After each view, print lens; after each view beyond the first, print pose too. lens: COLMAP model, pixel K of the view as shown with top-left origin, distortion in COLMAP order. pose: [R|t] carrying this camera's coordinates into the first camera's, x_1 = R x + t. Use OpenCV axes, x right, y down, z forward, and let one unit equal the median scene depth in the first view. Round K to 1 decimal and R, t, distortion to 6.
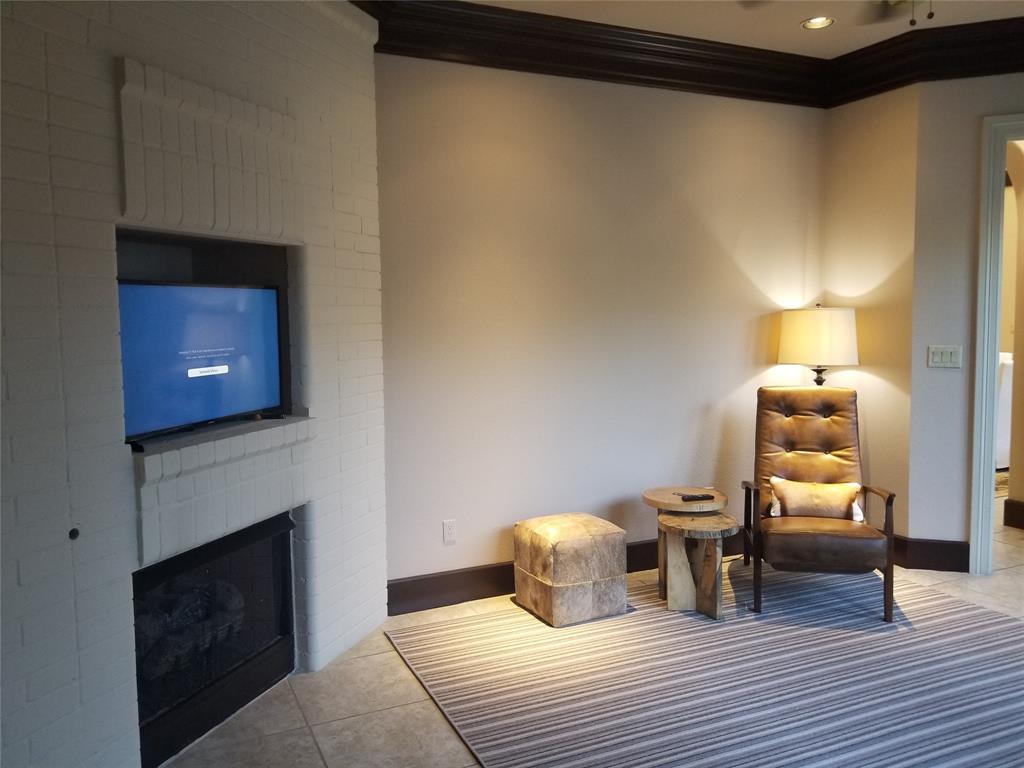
lens RADIAL K [[806.7, 0, 512.0], [0, 806.7, 384.0], [0, 0, 1]] dist [0.097930, -0.150439]
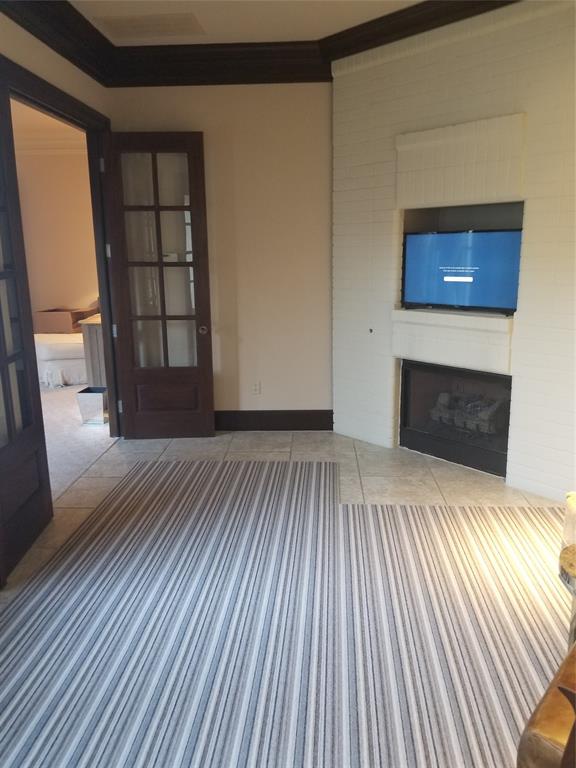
lens RADIAL K [[605.0, 0, 288.0], [0, 605.0, 384.0], [0, 0, 1]] dist [0.097930, -0.150439]
pose [[-0.481900, 0.207499, -0.851303, 1.018135], [-0.064498, 0.960520, 0.270630, -0.132241], [0.873849, 0.185324, -0.449491, 1.264960]]
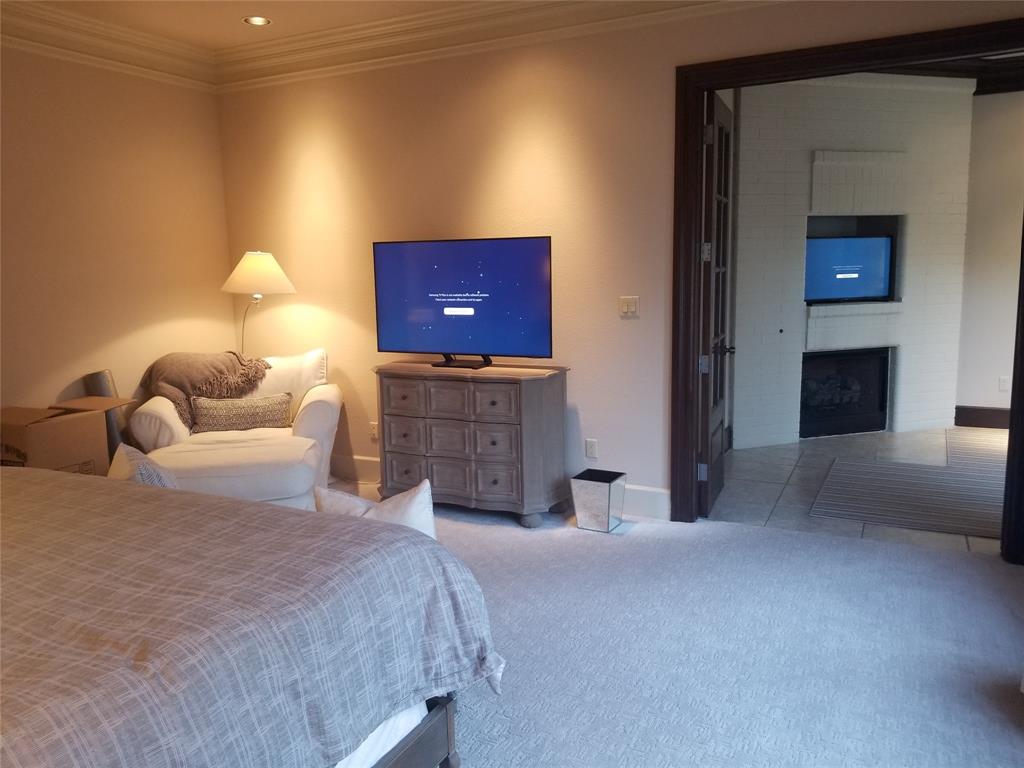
lens RADIAL K [[806.7, 0, 512.0], [0, 806.7, 384.0], [0, 0, 1]] dist [0.097930, -0.150439]
pose [[0.624425, 0.104250, -0.774096, 0.776629], [-0.055014, 0.994462, 0.089550, 0.122175], [0.779145, -0.013331, 0.626702, -1.066095]]
